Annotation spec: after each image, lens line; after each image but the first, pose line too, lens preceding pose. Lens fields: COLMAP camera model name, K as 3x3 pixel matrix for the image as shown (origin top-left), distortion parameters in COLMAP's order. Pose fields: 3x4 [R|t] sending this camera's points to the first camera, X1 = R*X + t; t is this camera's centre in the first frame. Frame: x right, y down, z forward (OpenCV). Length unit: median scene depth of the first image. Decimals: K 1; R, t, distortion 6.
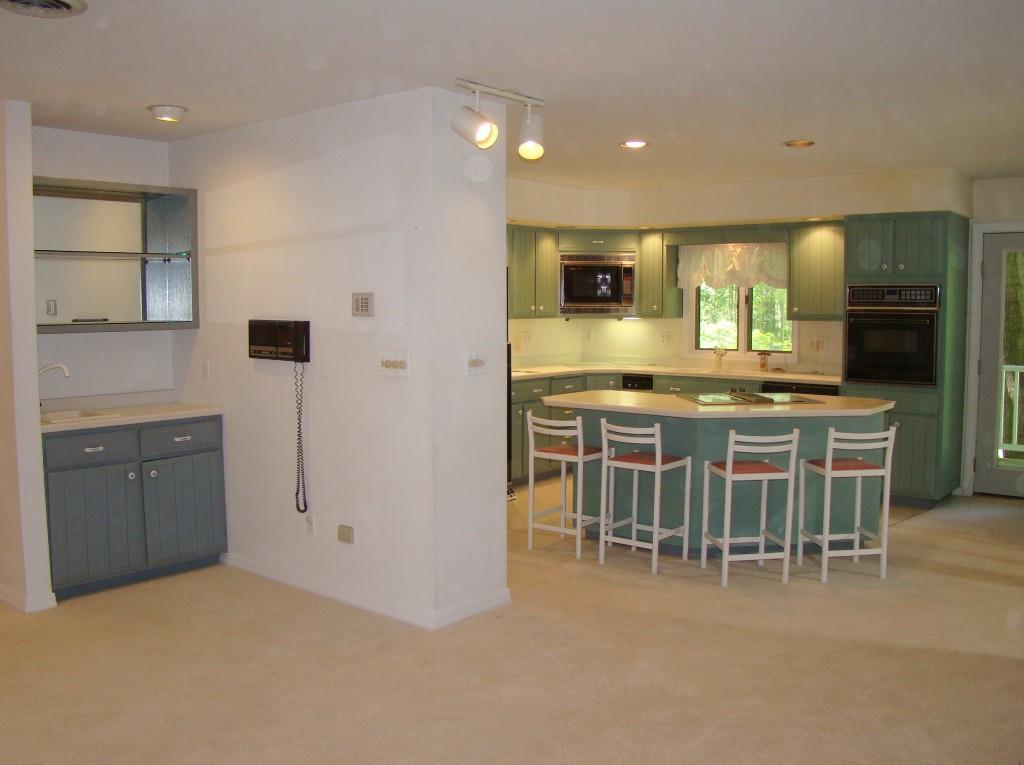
lens RADIAL K [[937.1, 0, 512.0], [0, 937.1, 382.5], [0, 0, 1]] dist [-0.194318, 0.150594]
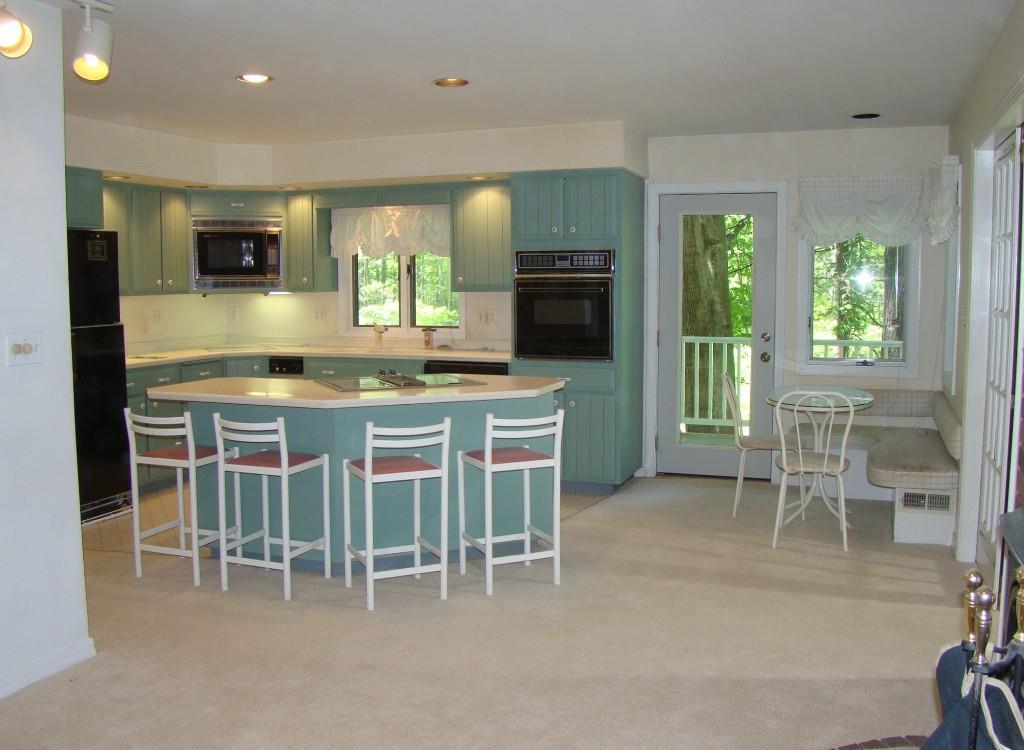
lens RADIAL K [[911.8, 0, 512.0], [0, 911.8, 375.0], [0, 0, 1]] dist [-0.161358, 0.125450]
pose [[0.951695, -0.033420, 0.305220, 0.099307], [0.029144, 0.999403, 0.018557, -0.001364], [-0.305658, -0.008765, 0.952101, 0.169503]]
